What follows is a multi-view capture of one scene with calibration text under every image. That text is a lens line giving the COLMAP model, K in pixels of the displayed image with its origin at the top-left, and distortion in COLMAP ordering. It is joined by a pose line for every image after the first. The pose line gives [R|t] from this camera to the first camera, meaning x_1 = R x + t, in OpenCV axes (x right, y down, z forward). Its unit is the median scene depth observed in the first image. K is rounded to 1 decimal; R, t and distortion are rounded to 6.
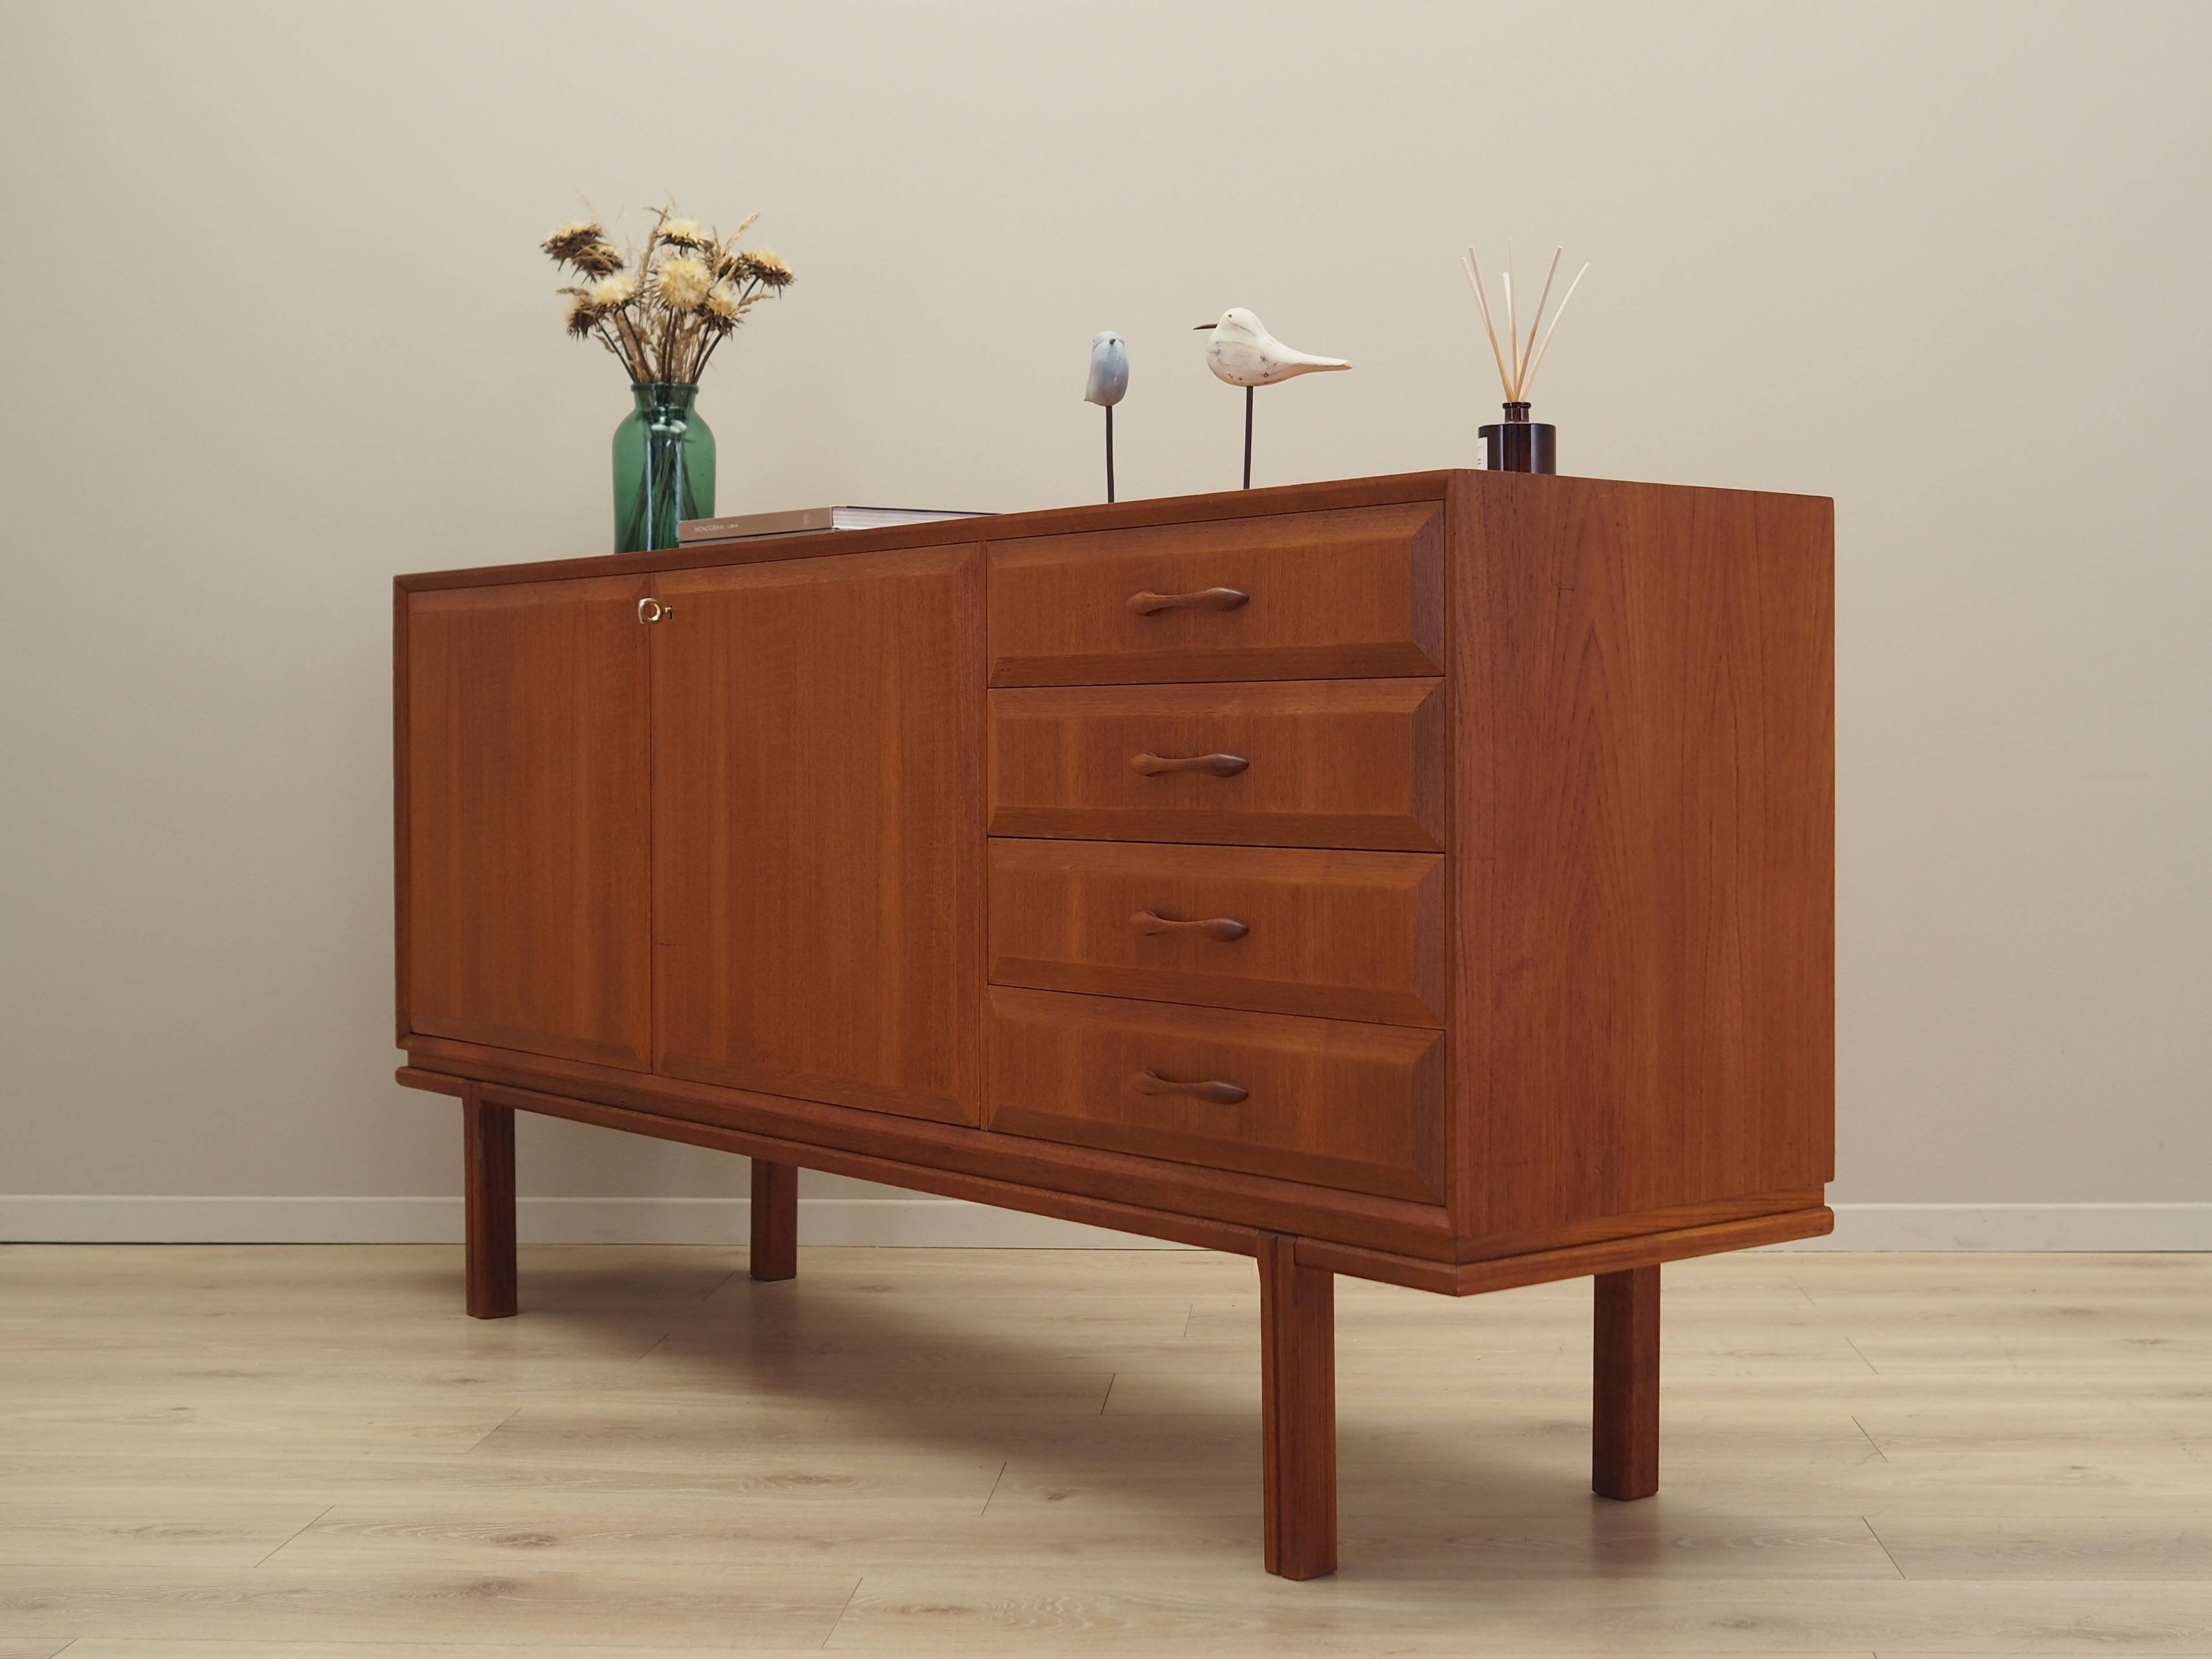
lens RADIAL K [[2518.0, 0, 1100.7], [0, 2518.0, 815.1], [0, 0, 1]] dist [-0.039130, 0.000000]
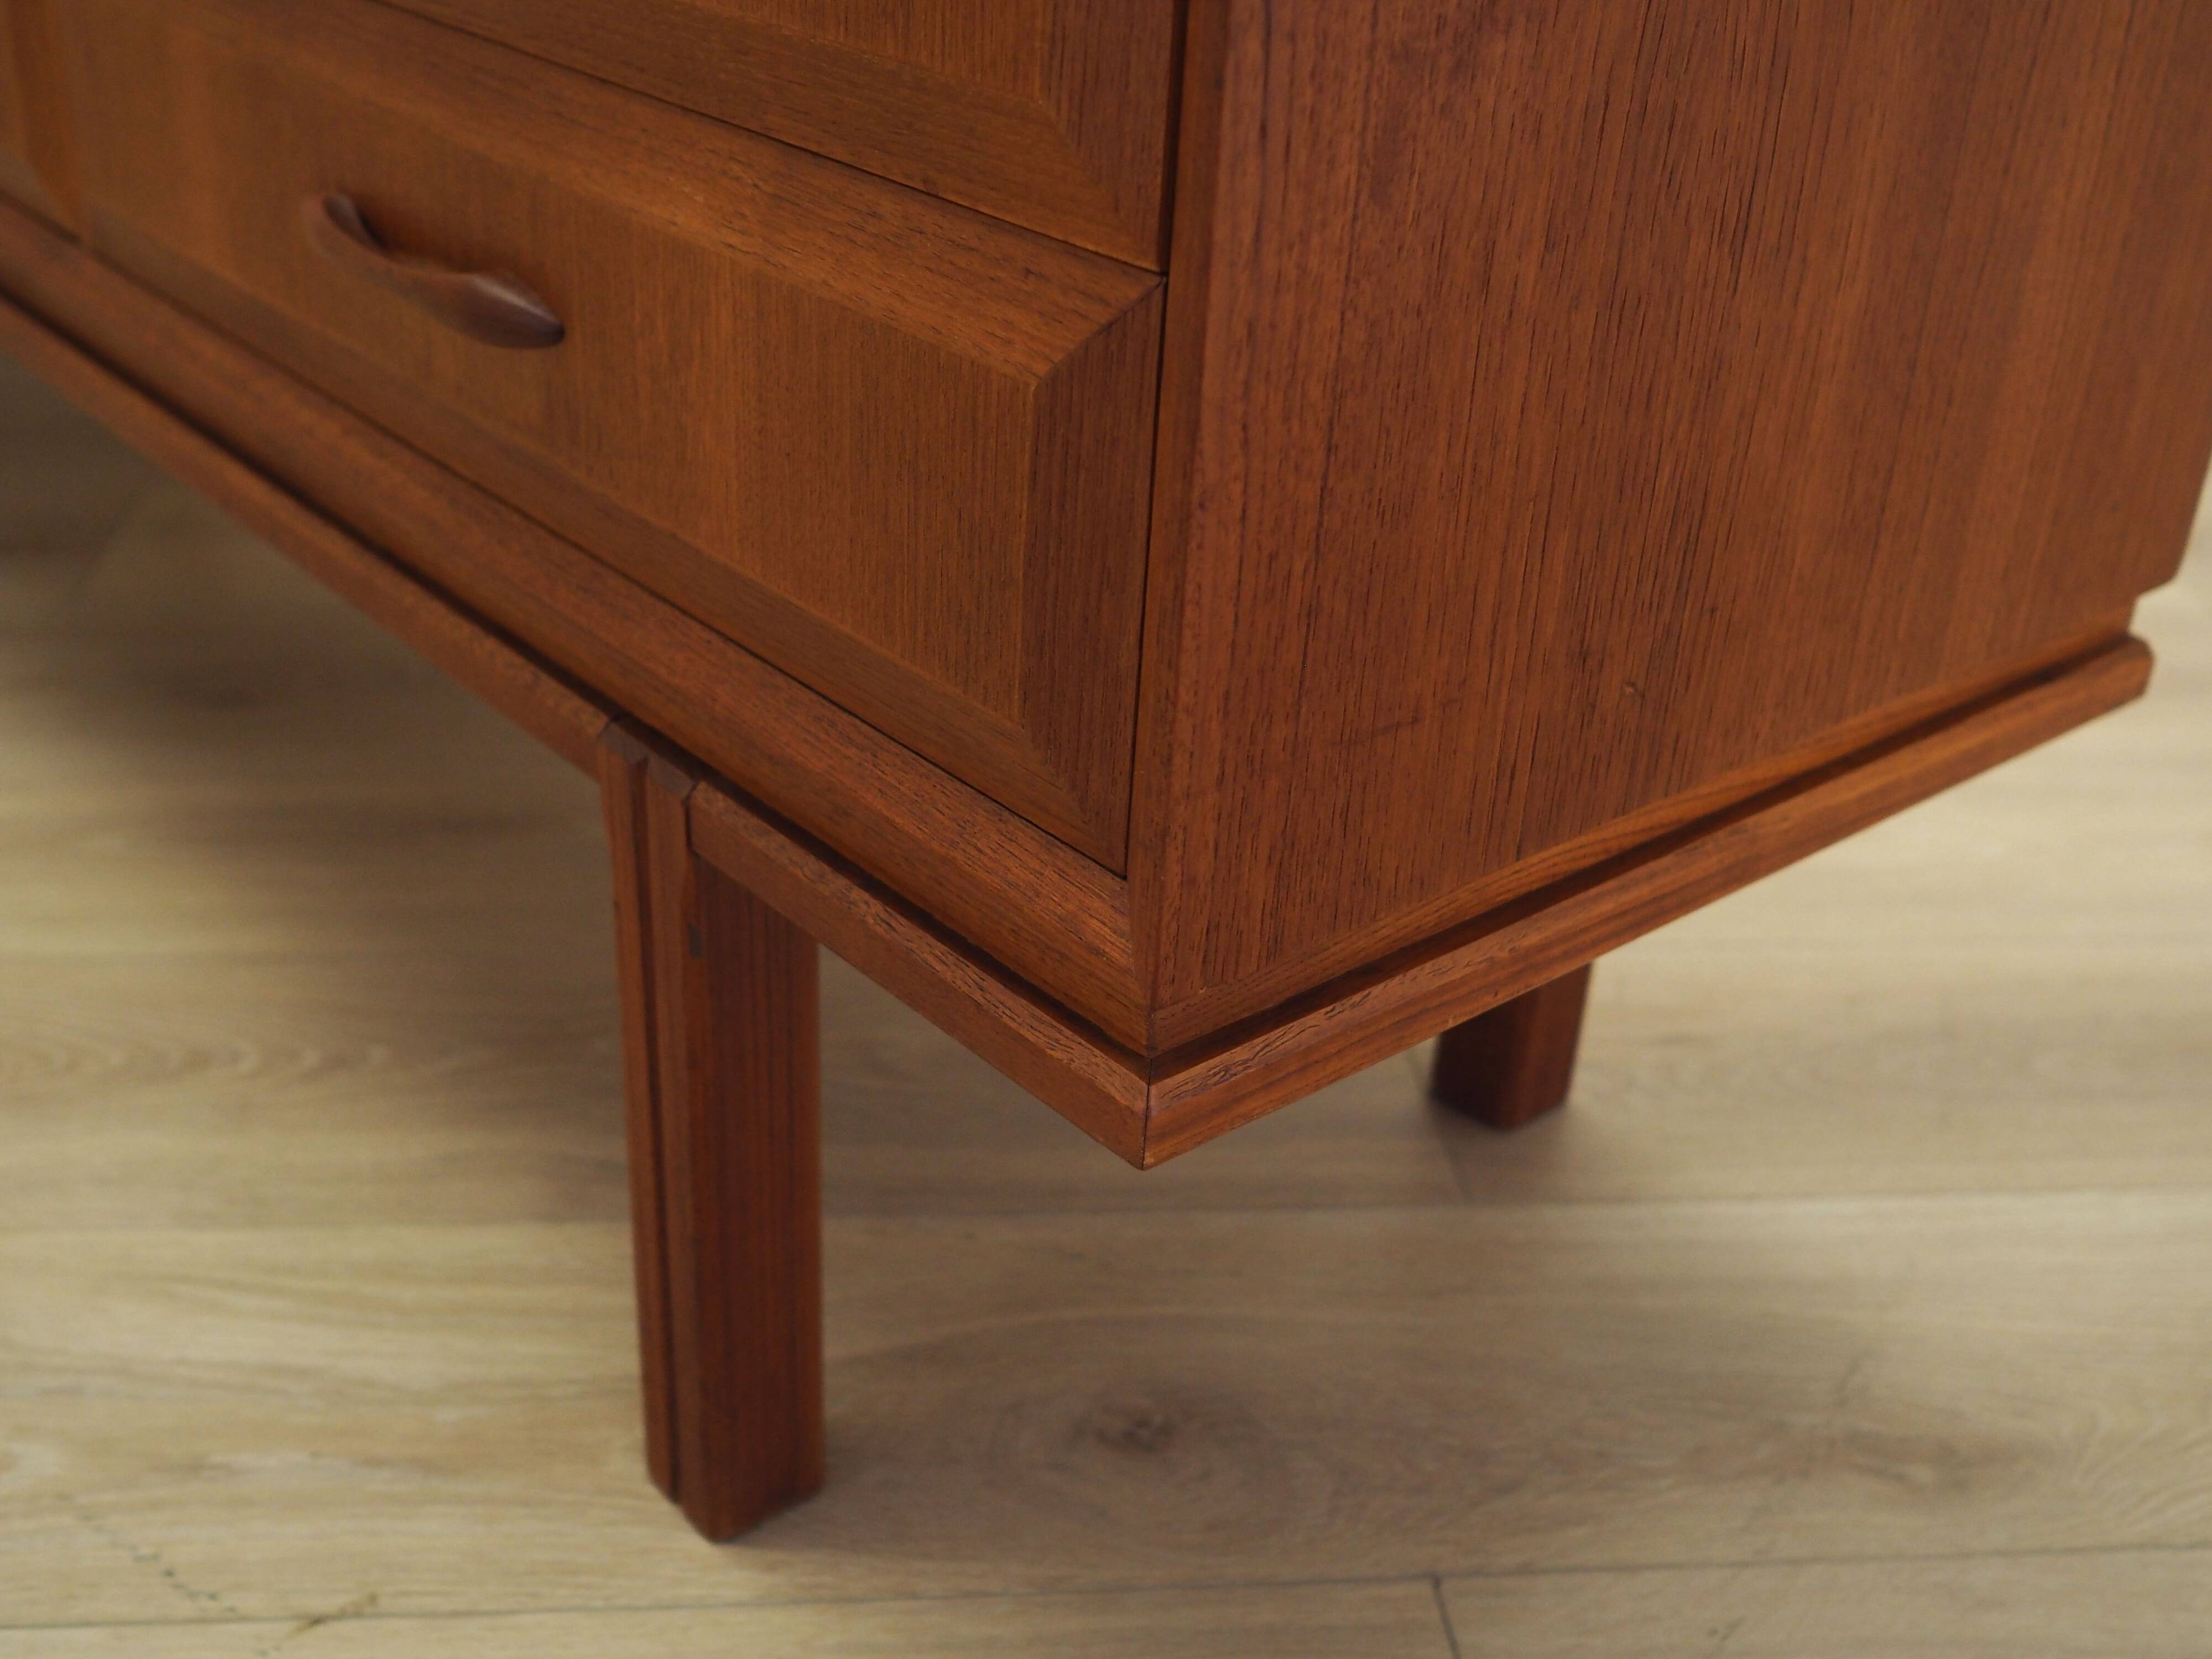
lens RADIAL K [[2518.1, 0, 1094.2], [0, 2518.1, 823.9], [0, 0, 1]] dist [-0.039130, 0.000000]
pose [[0.995327, 0.019780, 0.094515, 0.102759], [-0.060527, 0.890439, 0.451060, 0.019732], [-0.075238, -0.454673, 0.887475, 0.722678]]
